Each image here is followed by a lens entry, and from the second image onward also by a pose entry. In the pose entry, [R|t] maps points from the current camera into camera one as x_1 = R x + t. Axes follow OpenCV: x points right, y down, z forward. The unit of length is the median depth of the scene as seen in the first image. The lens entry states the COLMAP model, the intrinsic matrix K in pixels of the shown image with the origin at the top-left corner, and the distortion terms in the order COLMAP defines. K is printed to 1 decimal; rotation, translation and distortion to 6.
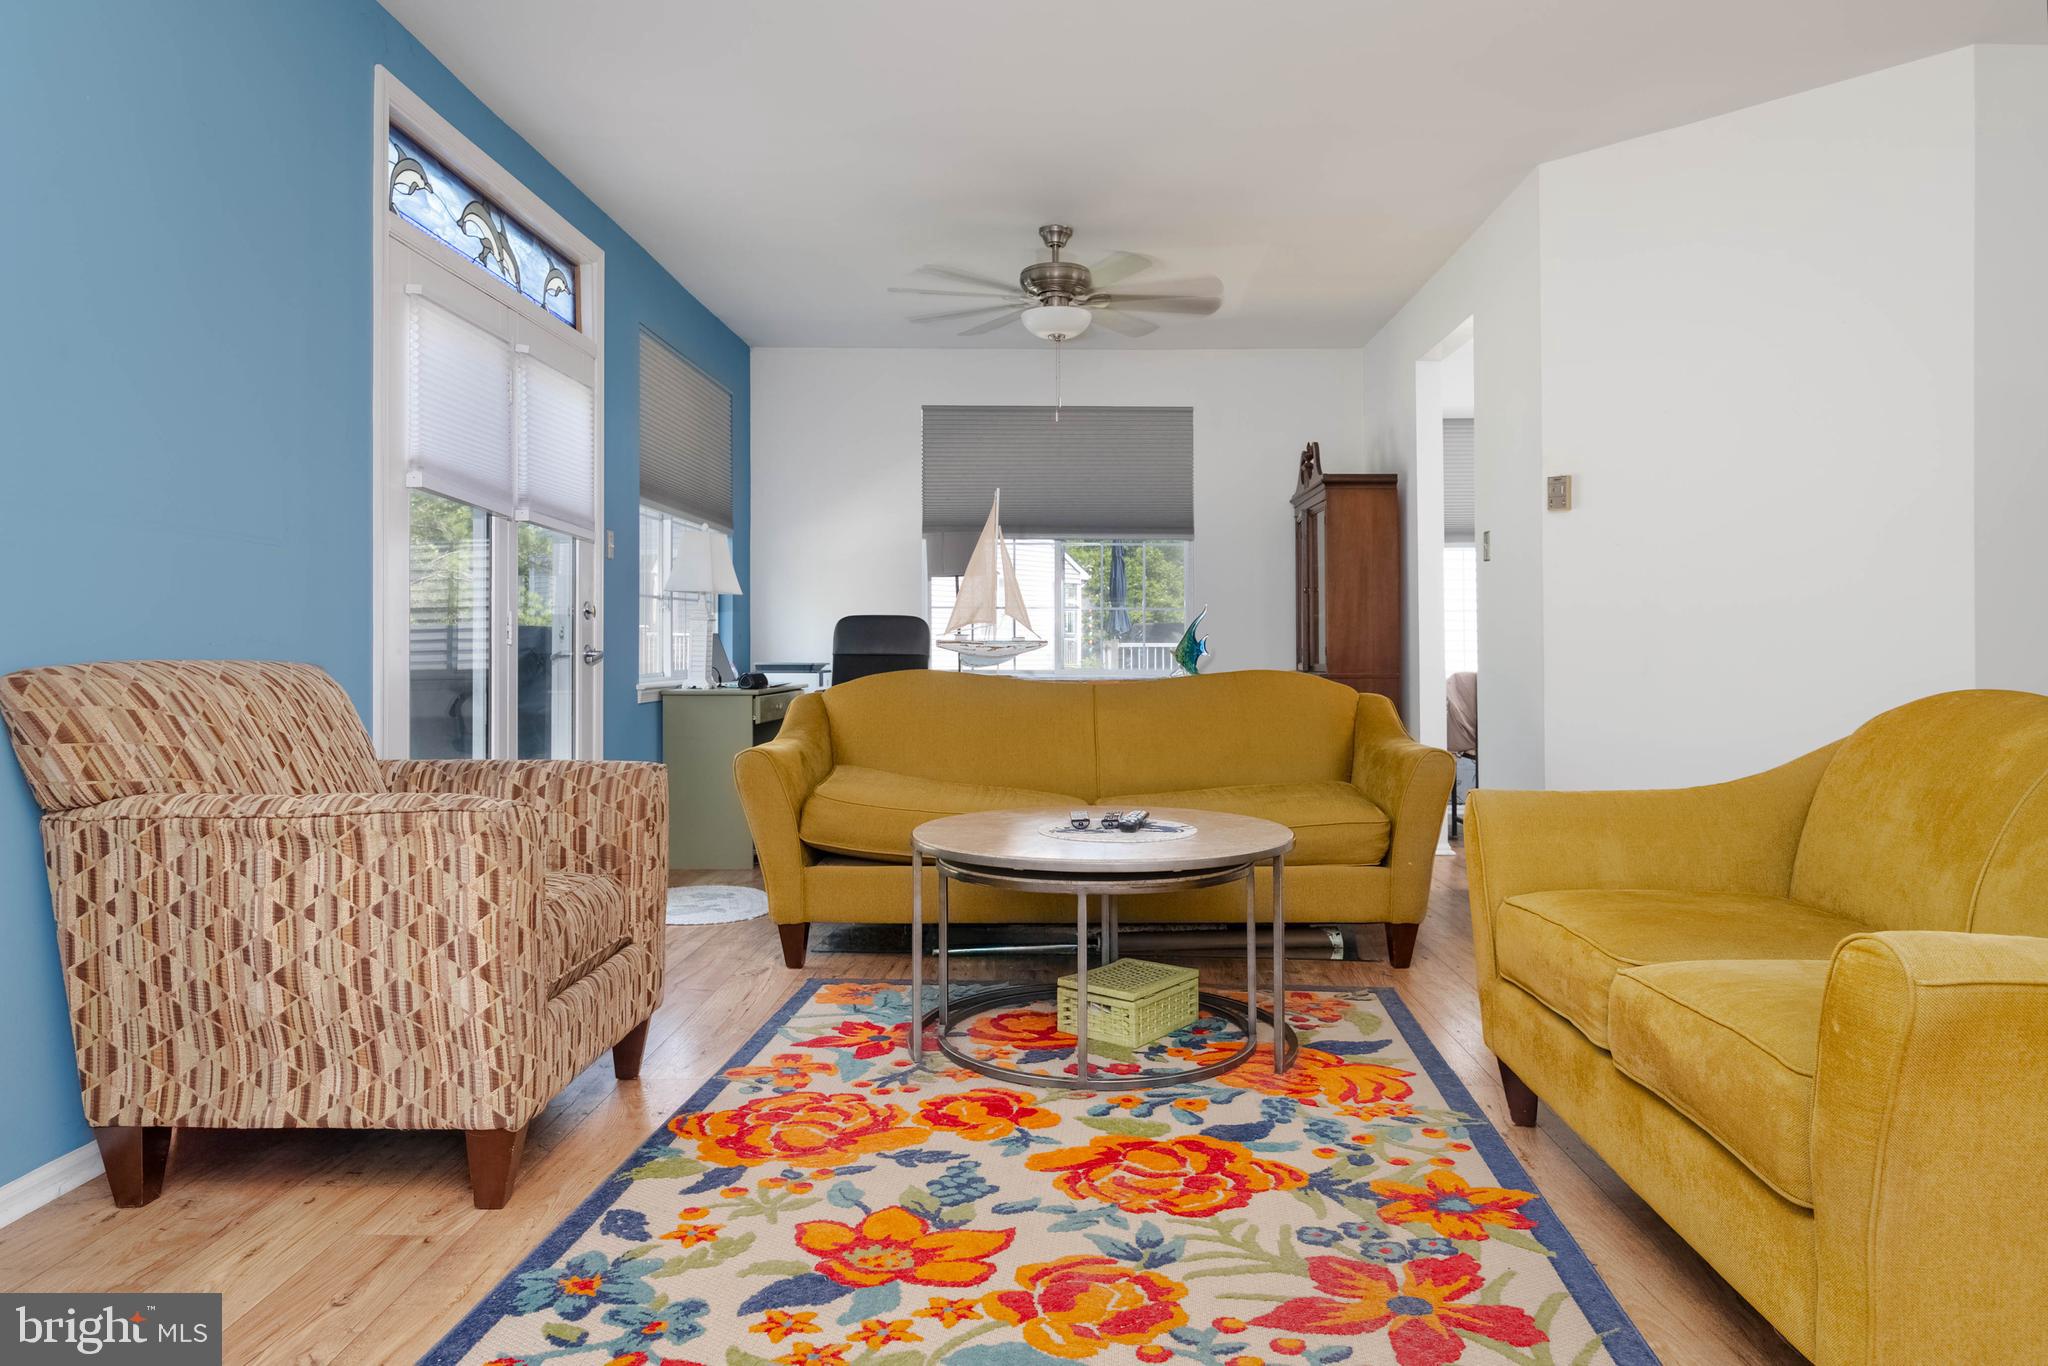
lens RADIAL K [[1344.6, 0, 1063.9], [0, 1344.6, 625.7], [0, 0, 1]] dist [0.008939, 0.000480]
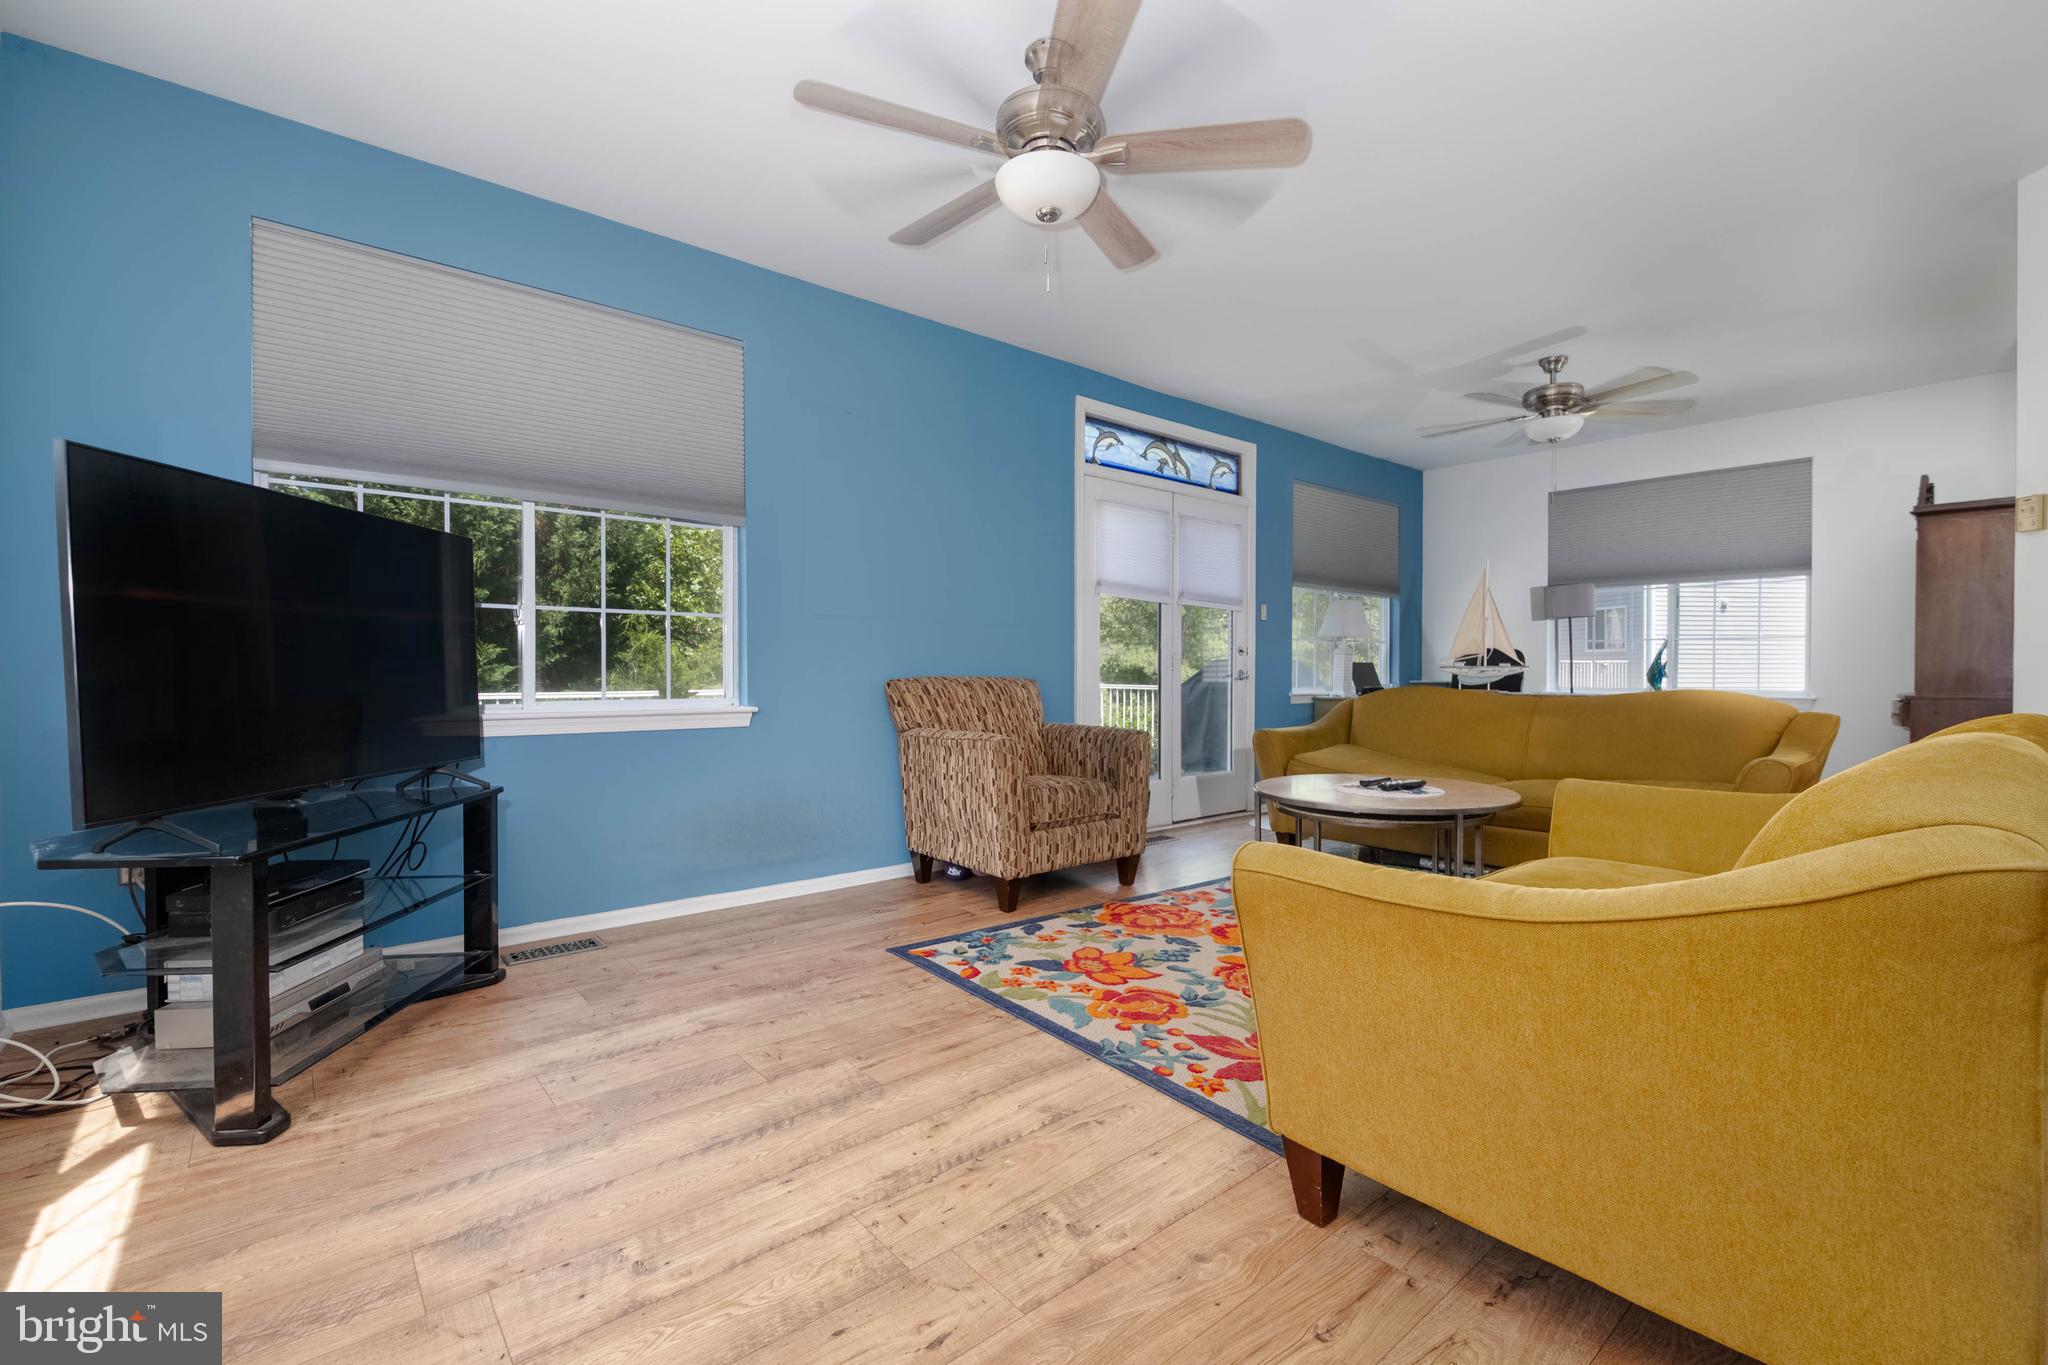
lens RADIAL K [[881.4, 0, 1024.0], [0, 881.4, 682.5], [0, 0, 1]] dist [0.003438, 0.000189]
pose [[0.650459, 0.008213, -0.759497, 0.732160], [0.013333, 0.999664, 0.022229, 0.002396], [0.759424, -0.024585, 0.650131, 0.044602]]
